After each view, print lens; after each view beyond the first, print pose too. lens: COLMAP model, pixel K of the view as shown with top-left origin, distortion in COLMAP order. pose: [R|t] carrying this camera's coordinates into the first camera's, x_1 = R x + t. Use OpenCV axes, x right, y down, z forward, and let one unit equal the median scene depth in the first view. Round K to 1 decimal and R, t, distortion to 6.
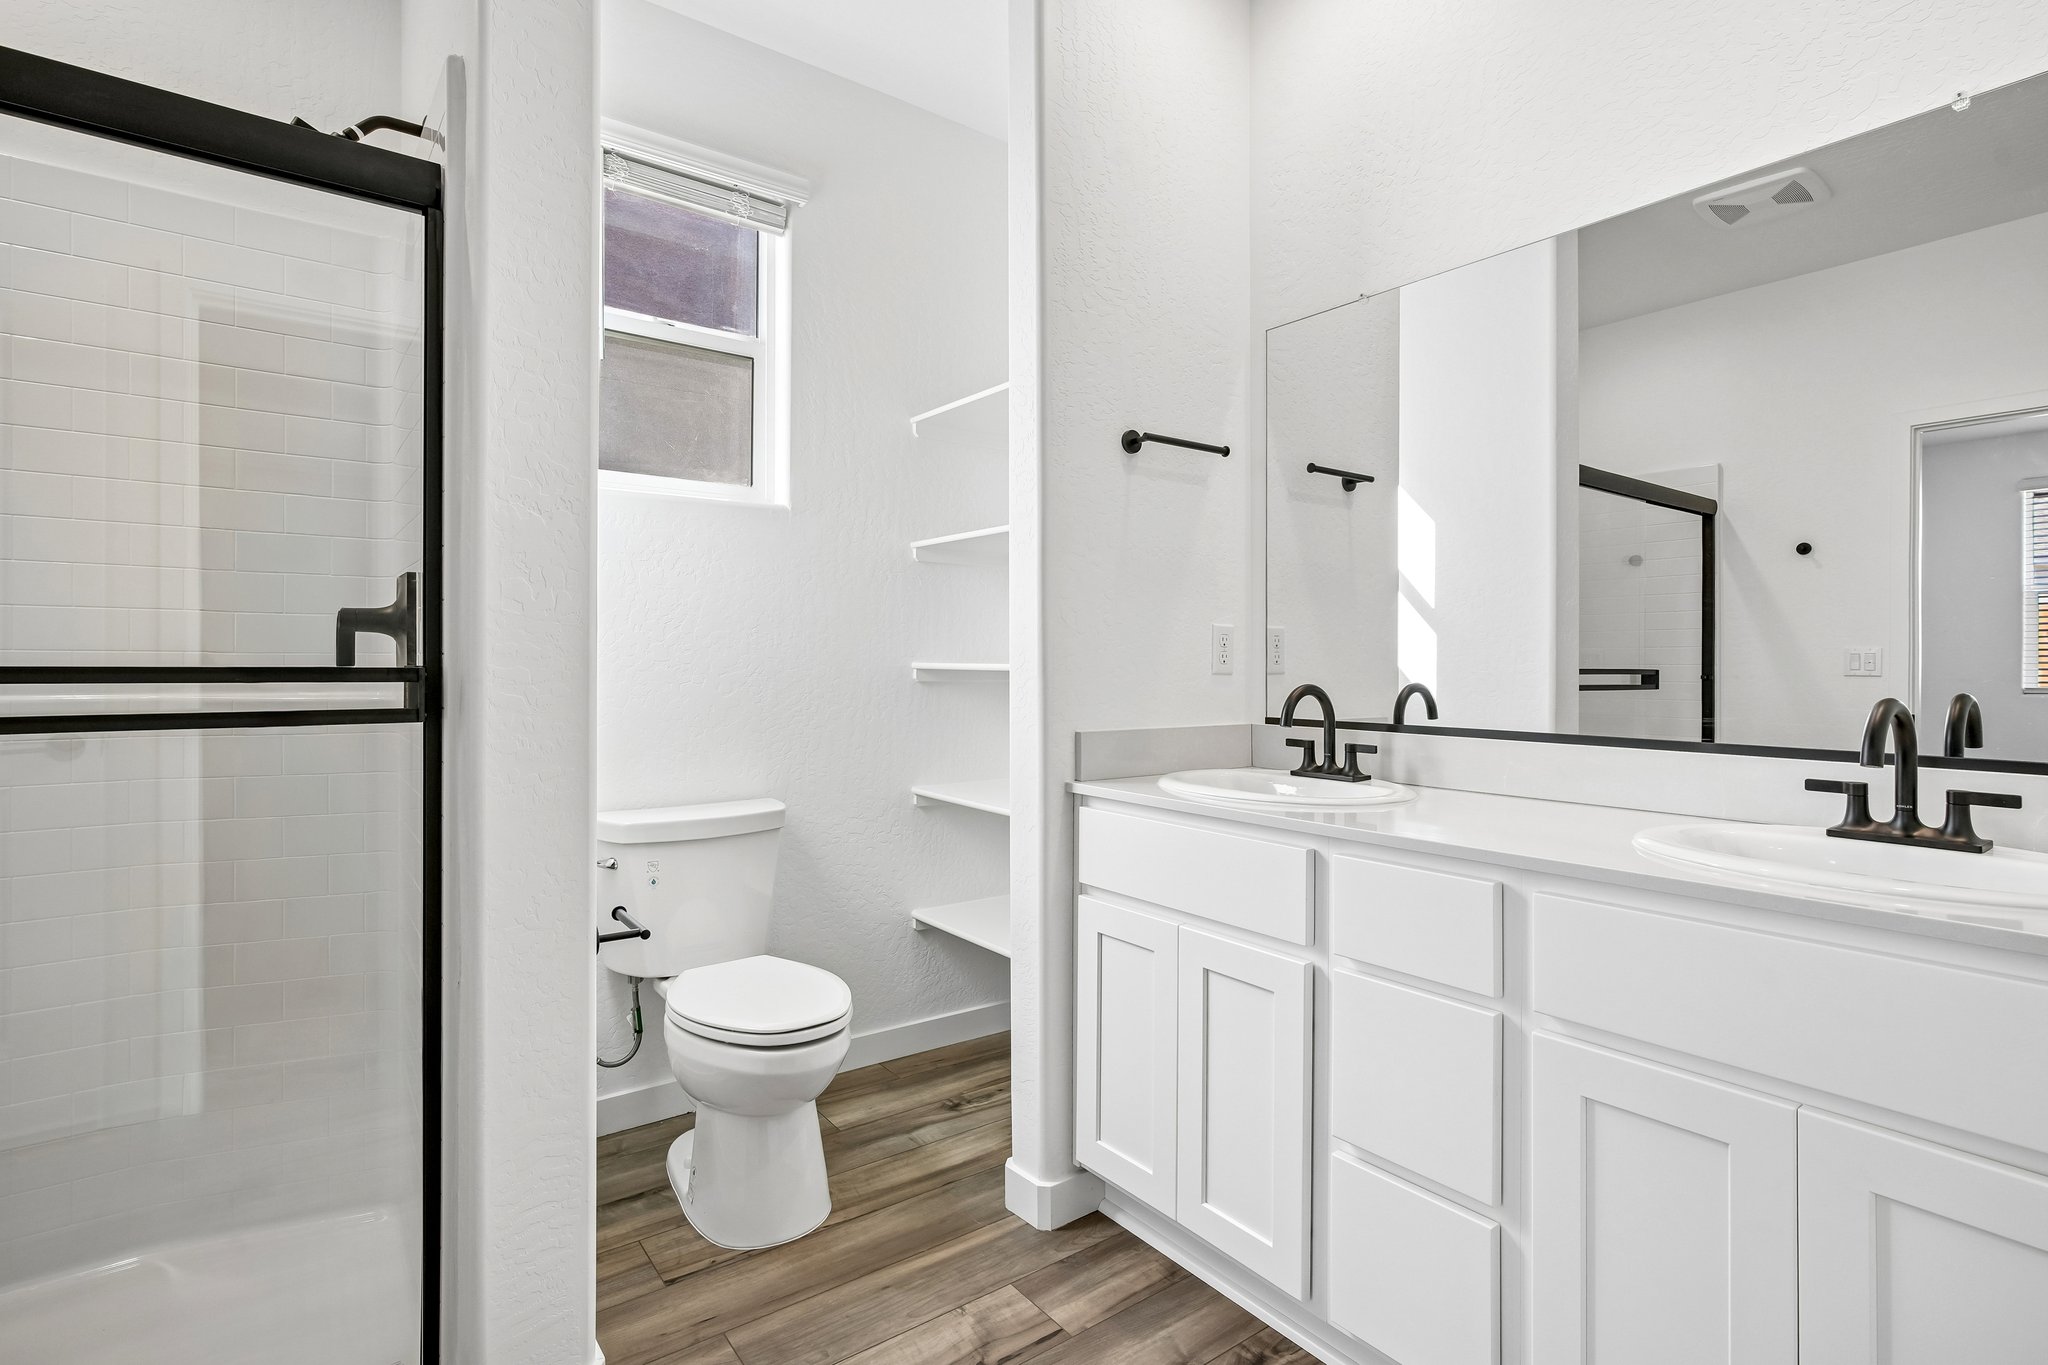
lens RADIAL K [[991.2, 0, 1027.0], [0, 991.2, 668.7], [0, 0, 1]] dist [-0.013025, 0.007365]
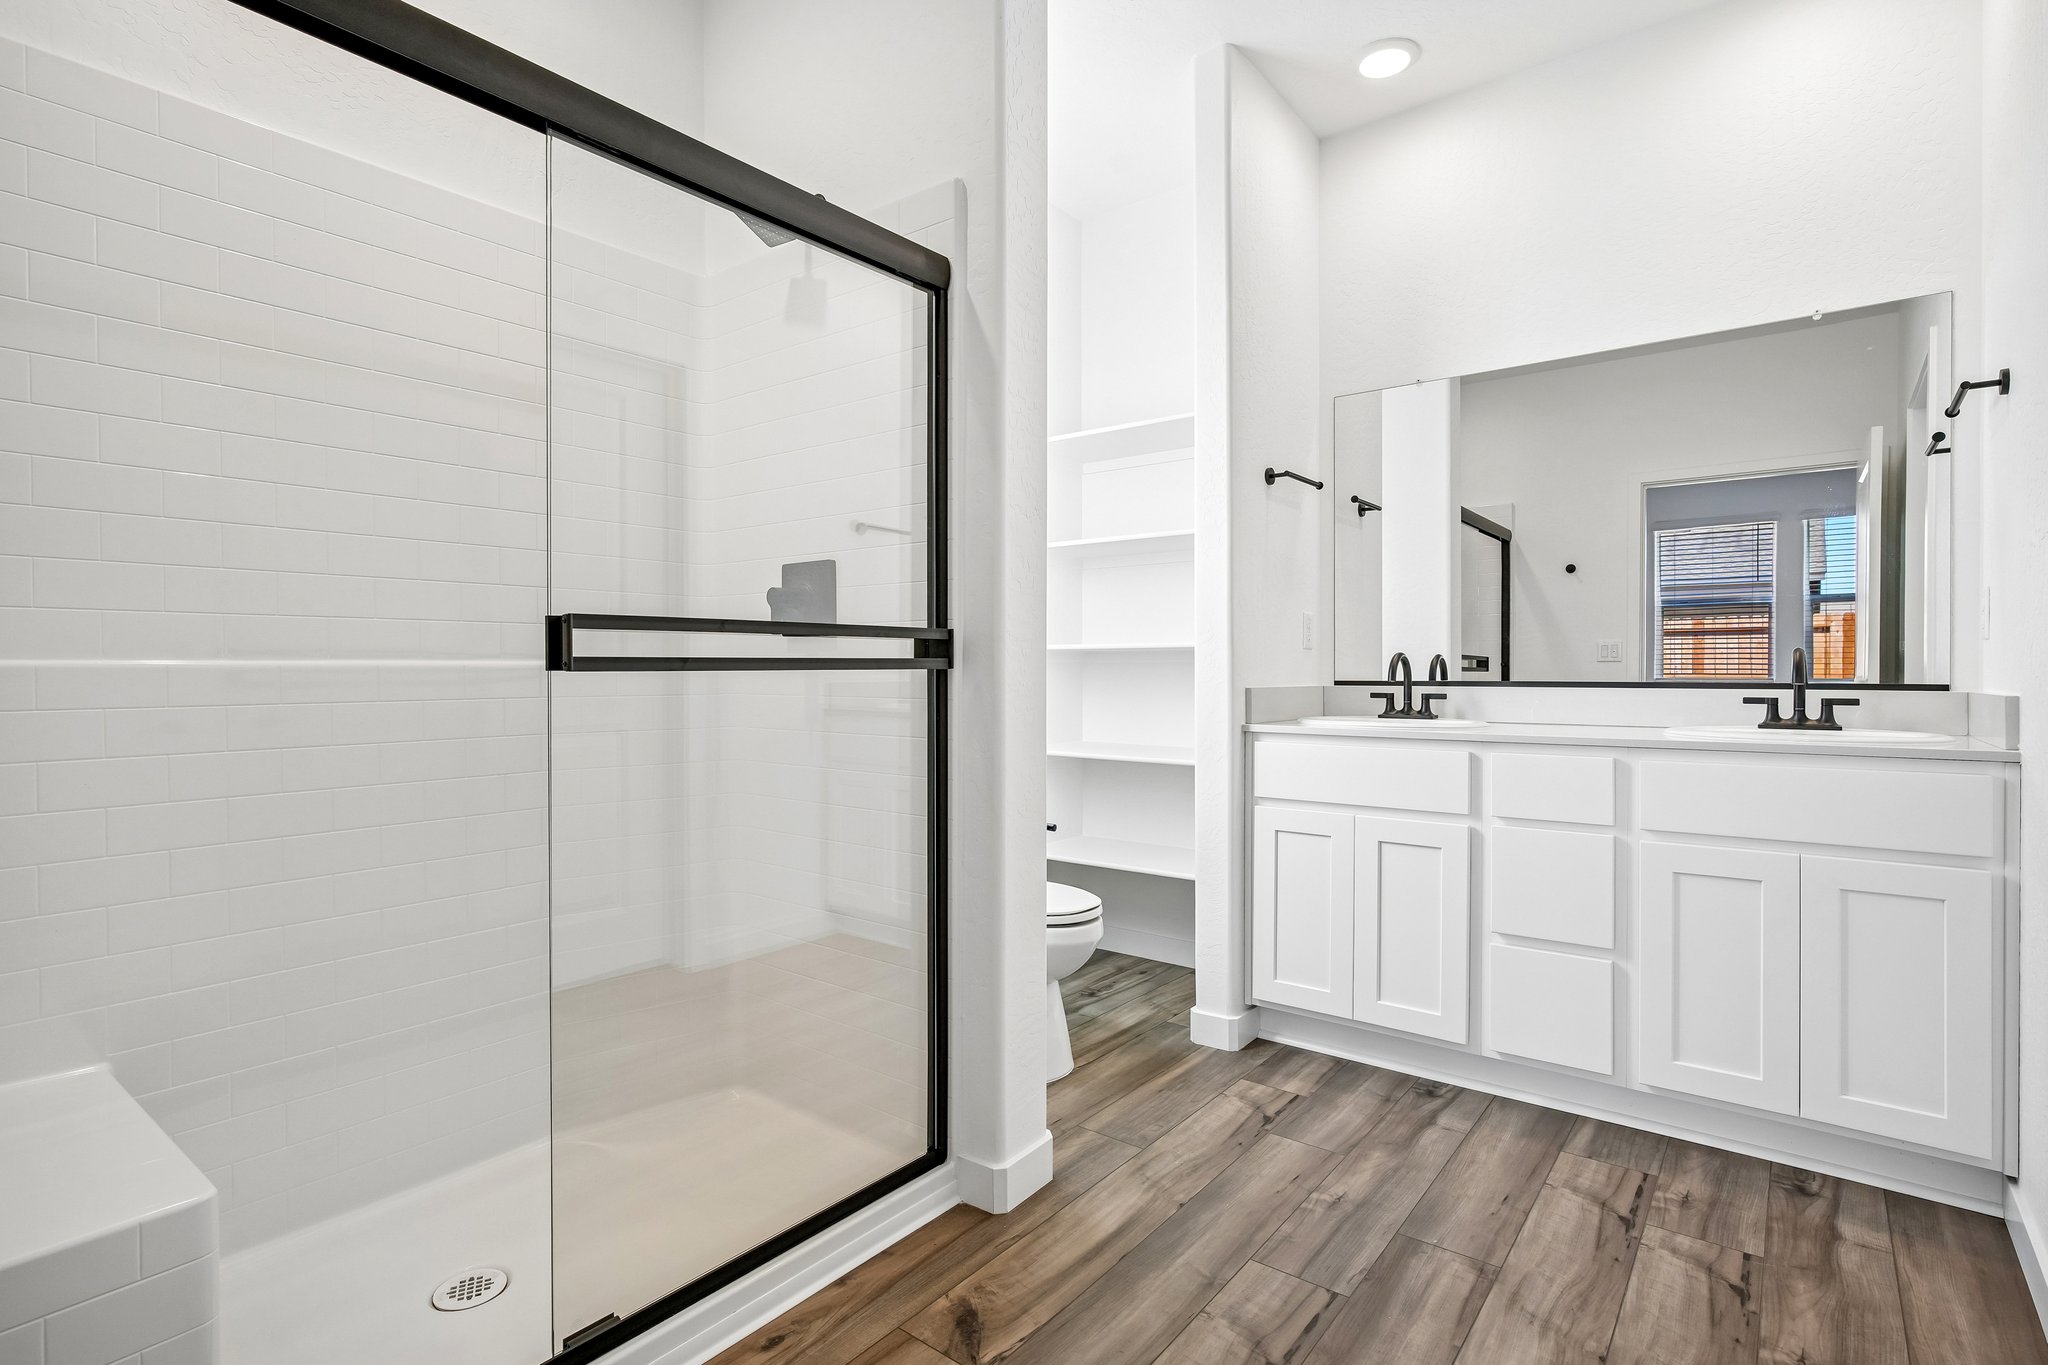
lens RADIAL K [[991.2, 0, 1016.5], [0, 991.2, 680.8], [0, 0, 1]] dist [-0.013025, 0.007365]
pose [[0.965785, -0.005489, 0.259286, -0.626612], [0.004184, 0.999976, 0.005583, 0.046583], [-0.259310, -0.004307, 0.965784, -0.243764]]
